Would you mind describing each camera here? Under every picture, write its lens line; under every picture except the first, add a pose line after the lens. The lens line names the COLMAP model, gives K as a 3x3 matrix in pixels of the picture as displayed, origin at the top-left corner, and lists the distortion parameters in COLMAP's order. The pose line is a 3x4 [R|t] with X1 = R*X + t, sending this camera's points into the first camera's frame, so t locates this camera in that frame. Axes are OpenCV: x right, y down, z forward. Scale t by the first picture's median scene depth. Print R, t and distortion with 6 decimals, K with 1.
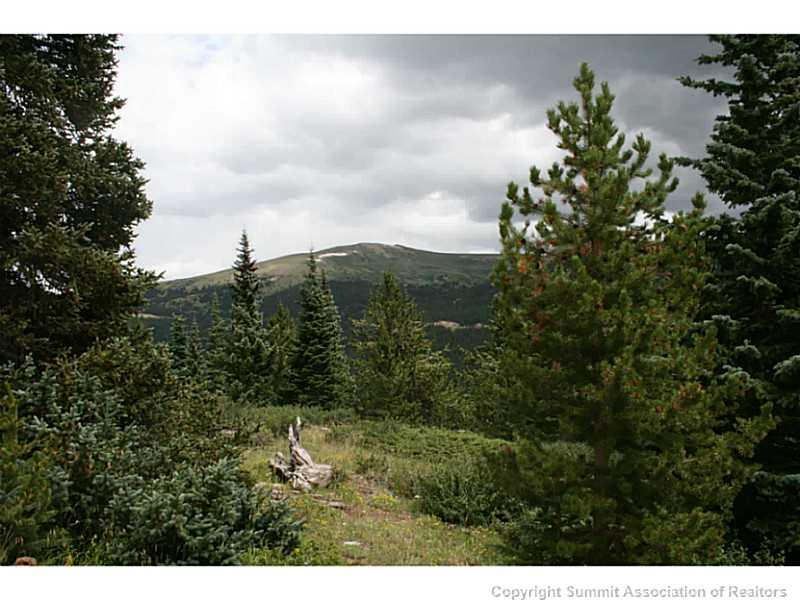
lens RADIAL K [[669.6, 0, 399.4], [0, 669.6, 301.3], [0, 0, 1]] dist [-0.143197, 0.110982]
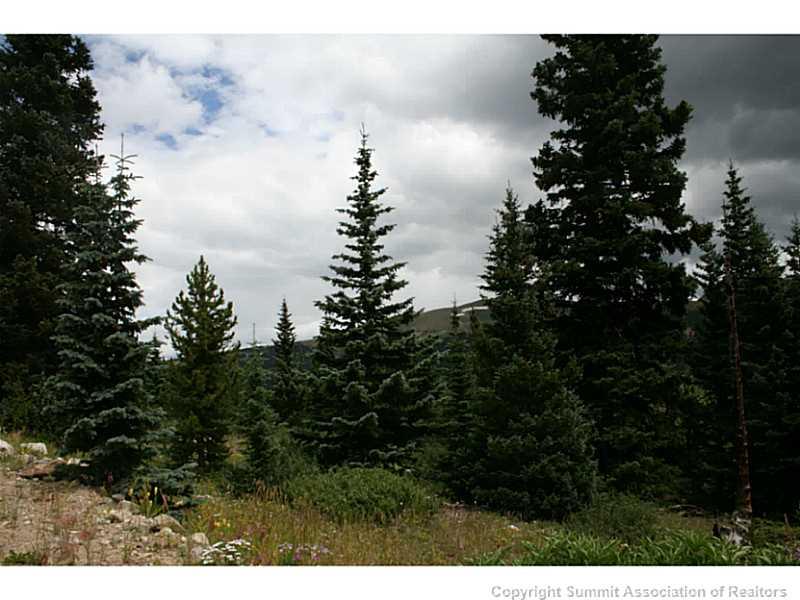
lens RADIAL K [[669.6, 0, 399.2], [0, 669.6, 302.4], [0, 0, 1]] dist [-0.143197, 0.110982]
pose [[0.975907, -0.037336, -0.214970, 0.270828], [0.020232, 0.996491, -0.081222, 0.010242], [0.217248, 0.074916, 0.973237, -0.232531]]
